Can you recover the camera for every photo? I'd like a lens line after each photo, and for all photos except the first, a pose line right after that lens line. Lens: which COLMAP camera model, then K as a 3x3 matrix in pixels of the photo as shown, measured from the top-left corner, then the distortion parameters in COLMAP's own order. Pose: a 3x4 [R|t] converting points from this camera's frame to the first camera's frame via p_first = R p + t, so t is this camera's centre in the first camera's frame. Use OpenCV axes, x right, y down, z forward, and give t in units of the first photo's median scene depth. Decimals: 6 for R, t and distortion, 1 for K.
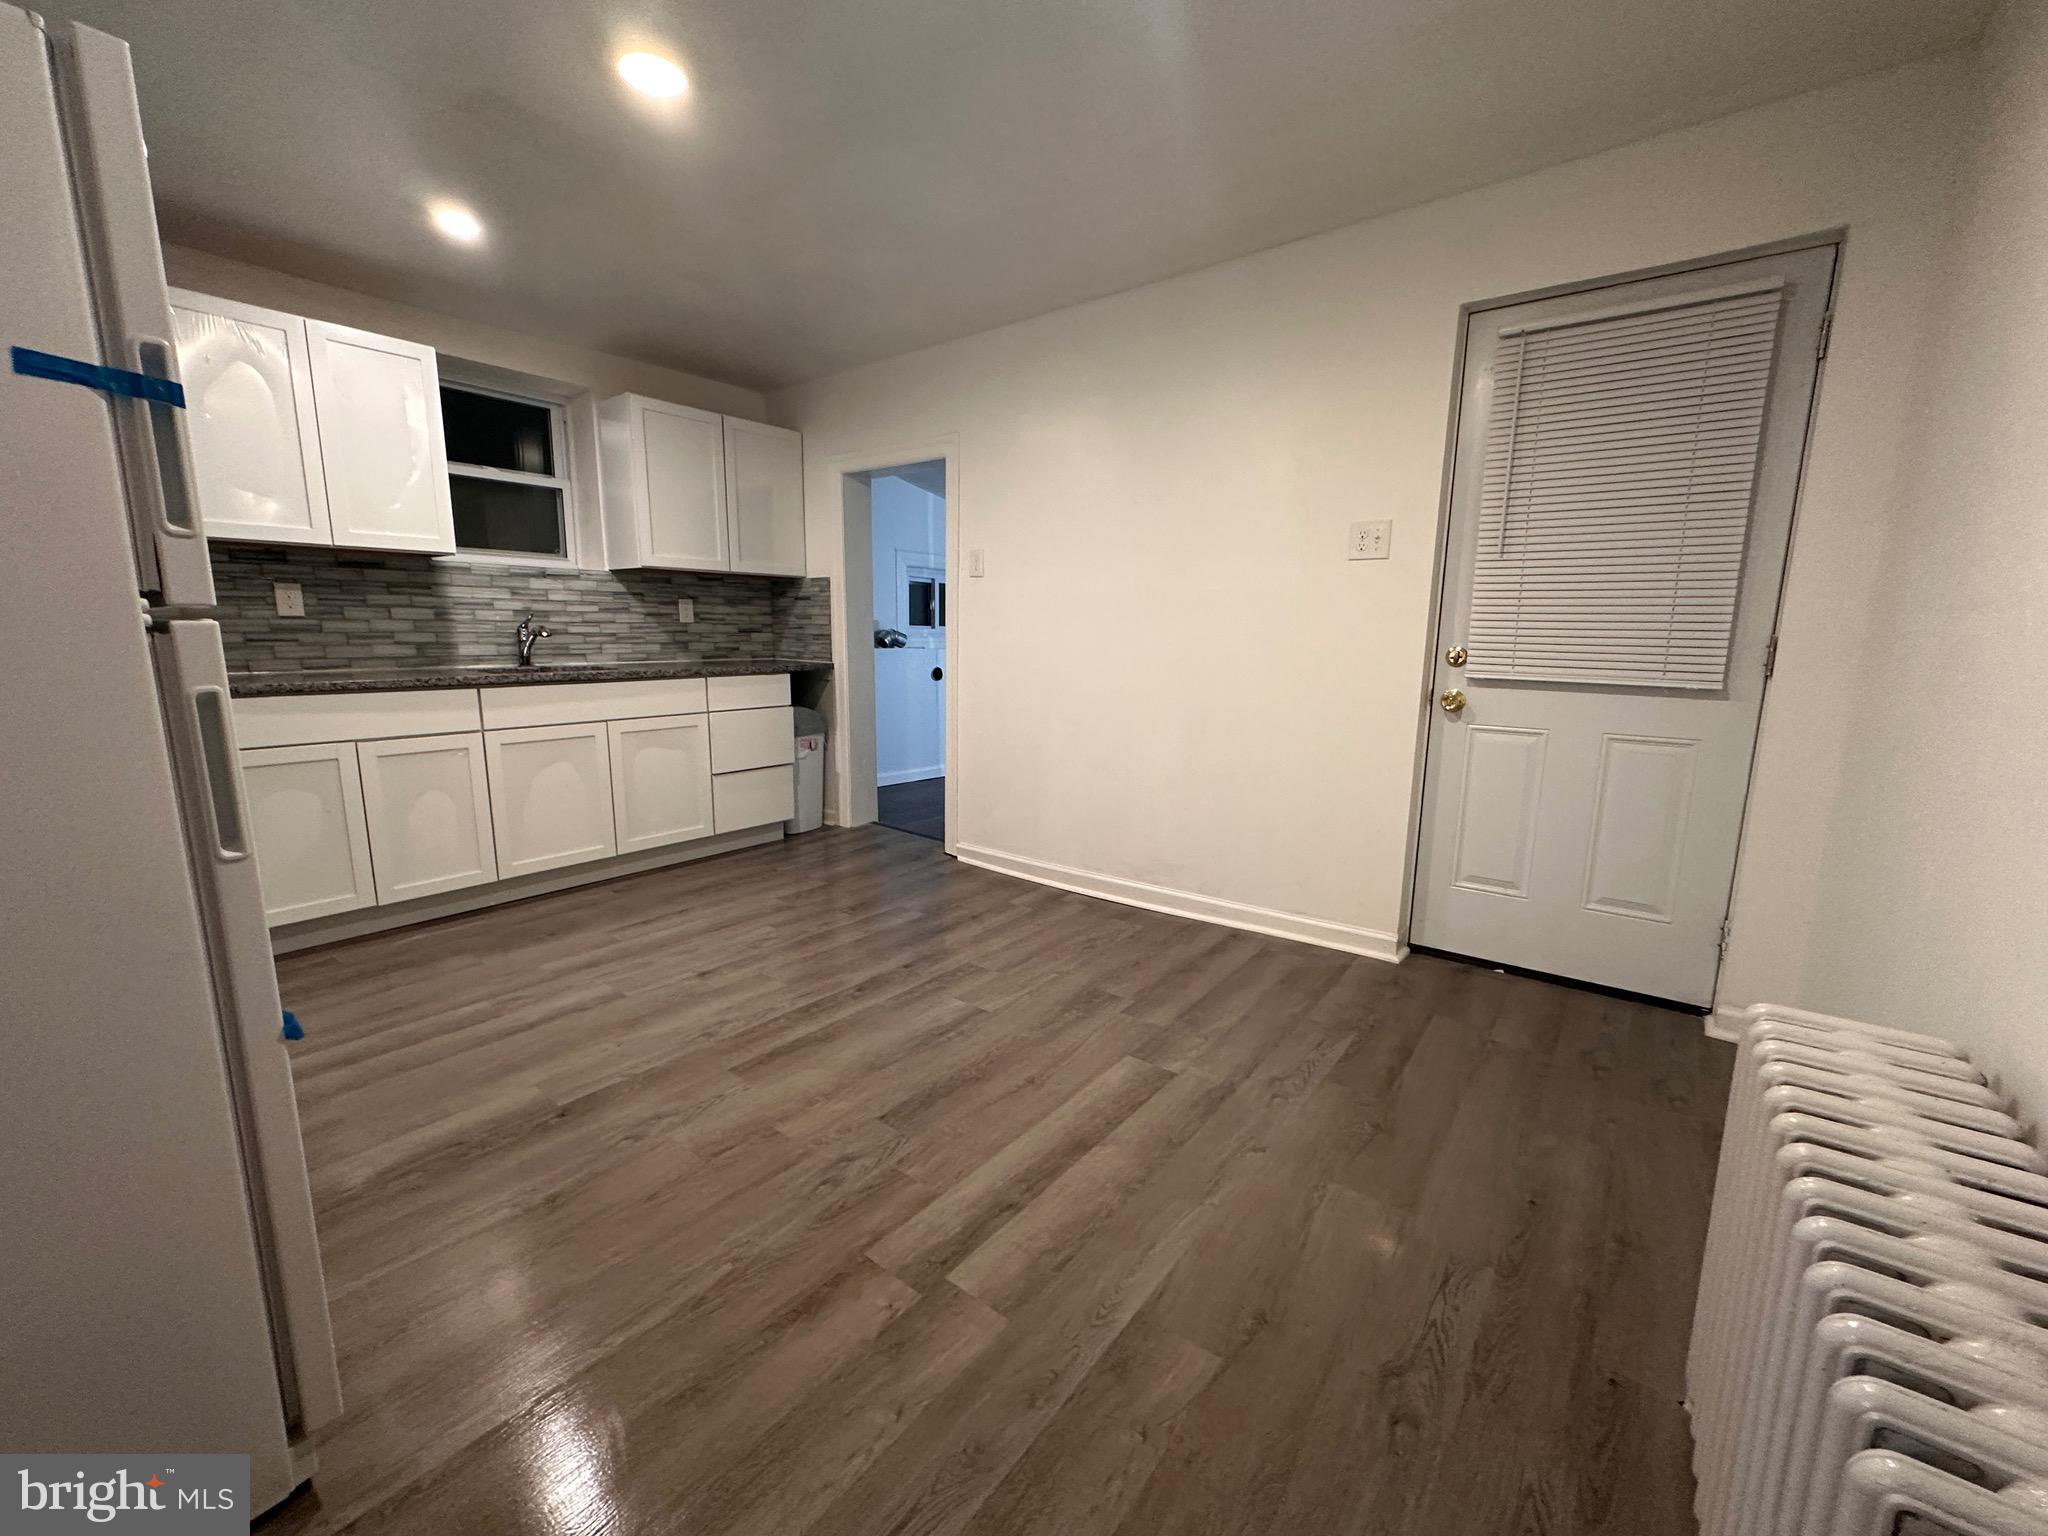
lens RADIAL K [[812.0, 0, 1036.2], [0, 812.0, 767.3], [0, 0, 1]] dist [-0.003534, 0.000764]
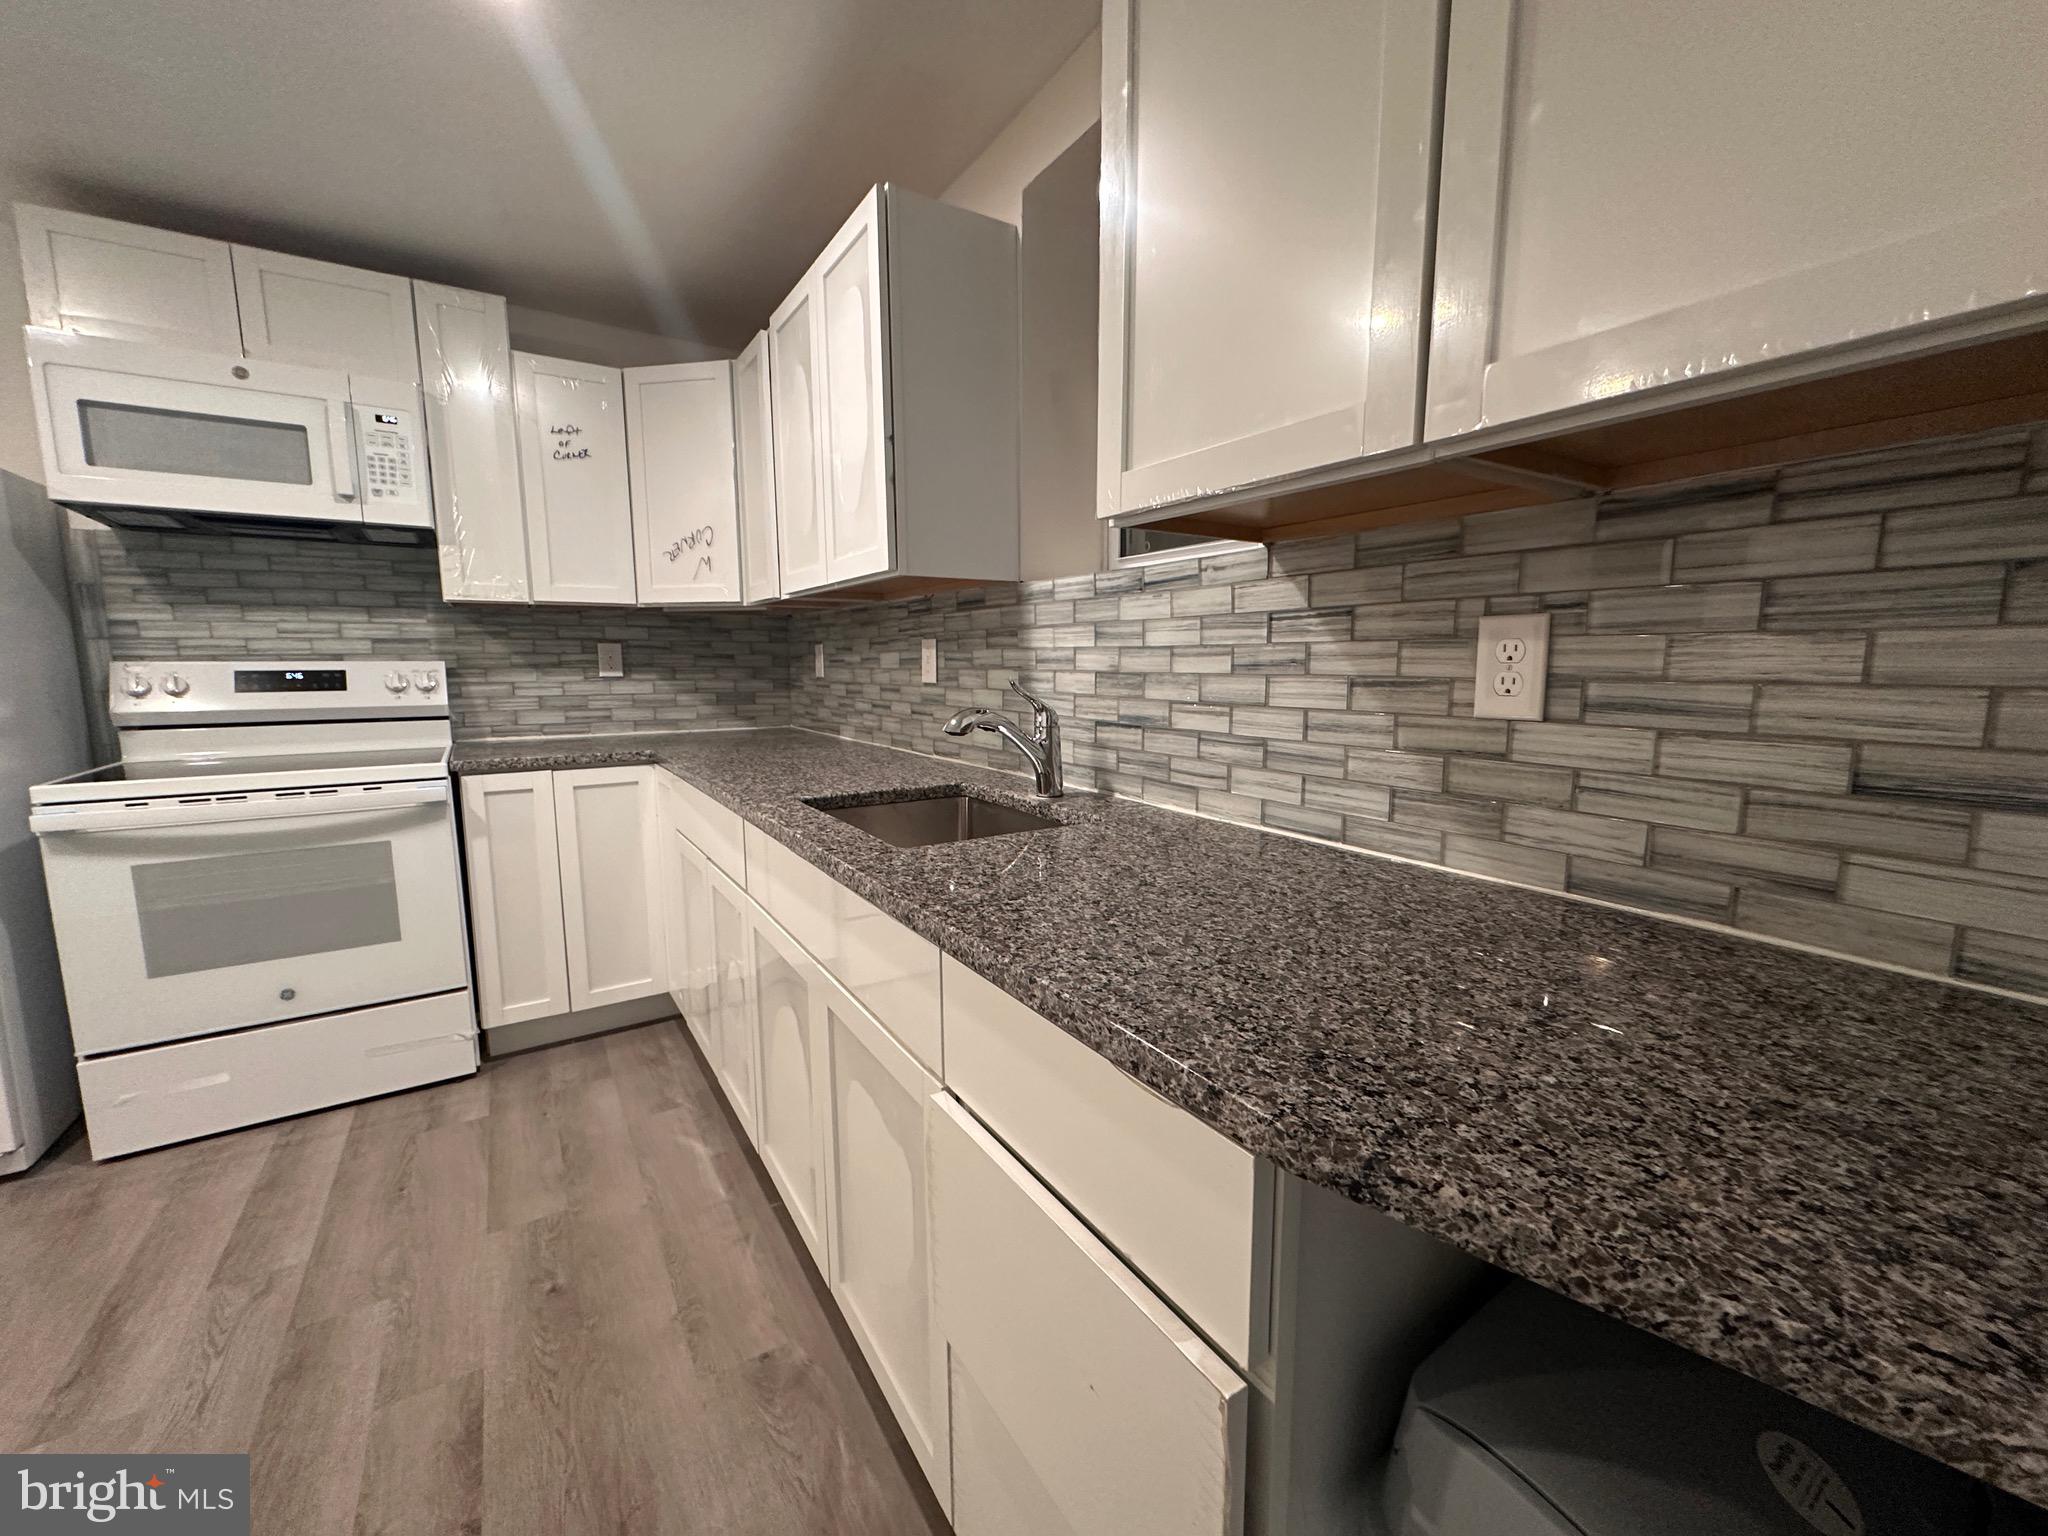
lens RADIAL K [[812.0, 0, 1024.0], [0, 812.0, 767.8], [0, 0, 1]] dist [-0.003534, 0.000764]
pose [[-0.337605, 0.113156, -0.934462, -0.217517], [-0.161961, 0.970959, 0.176090, -0.232523], [0.927249, 0.210795, -0.309474, 1.204333]]
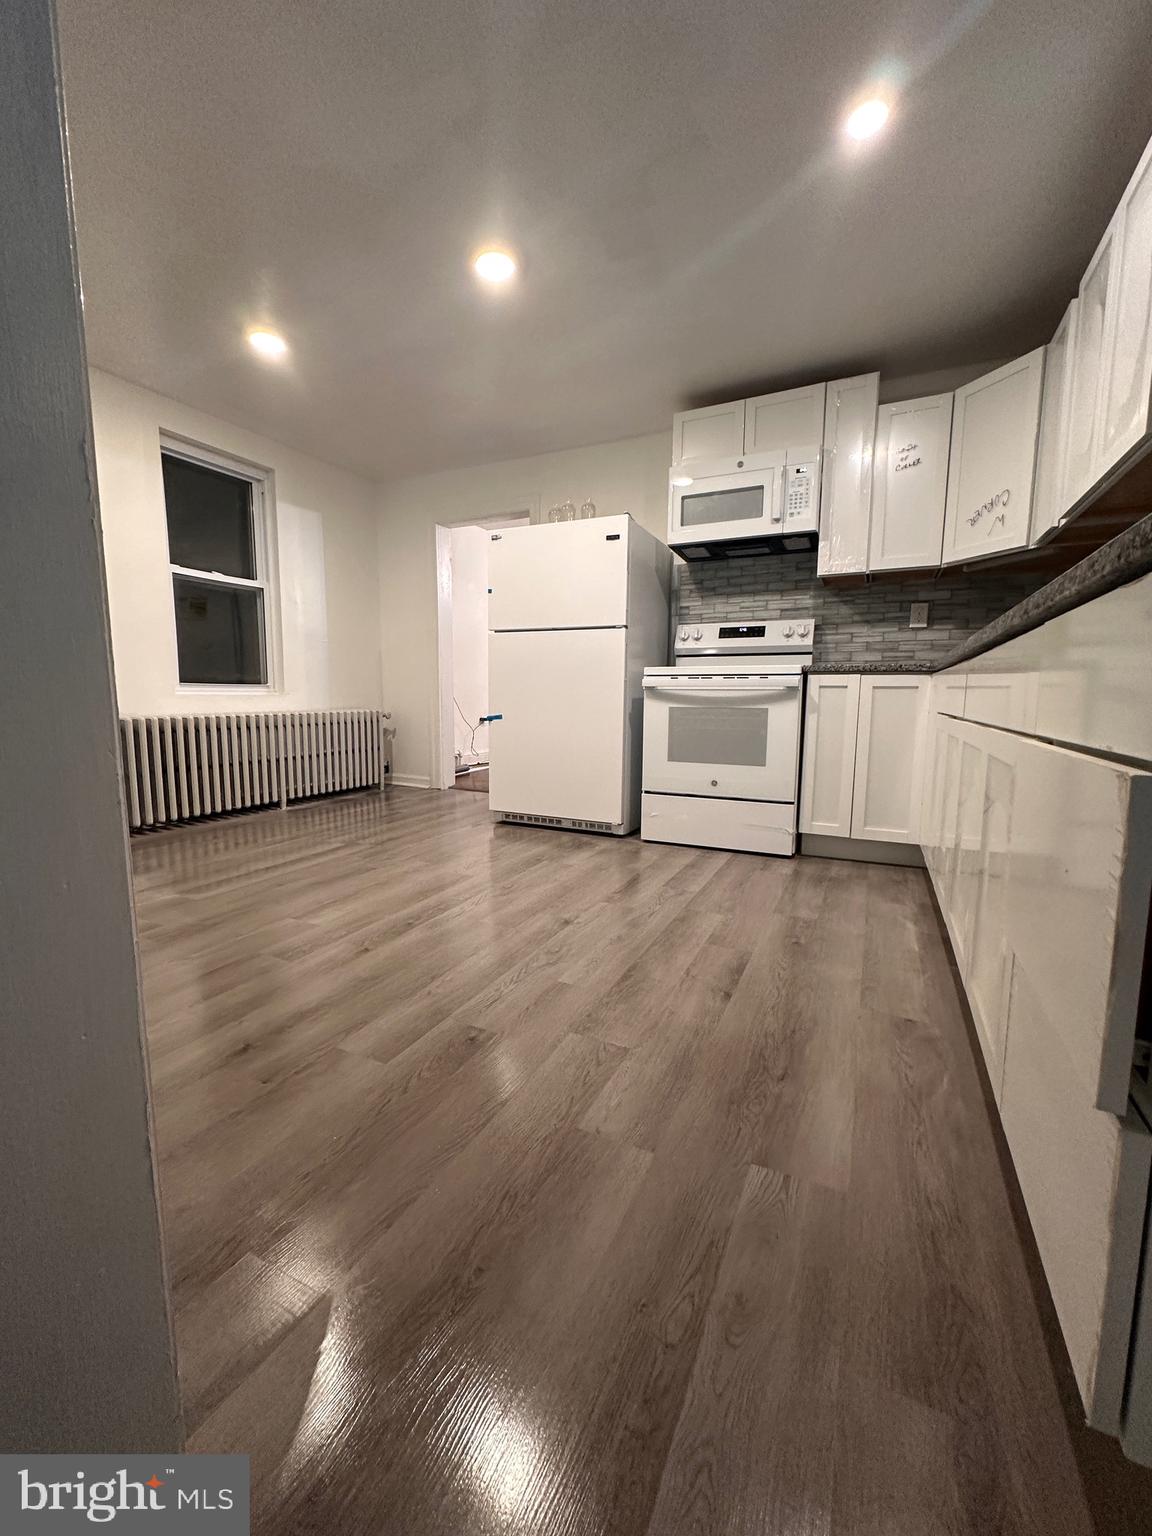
lens RADIAL K [[609.0, 0, 575.6], [0, 609.0, 768.1], [0, 0, 1]] dist [-0.003534, 0.000764]
pose [[-0.980553, 0.001472, -0.196247, -0.209366], [-0.054303, 0.958894, 0.278521, -0.124393], [0.188590, 0.283761, -0.940167, 1.327160]]
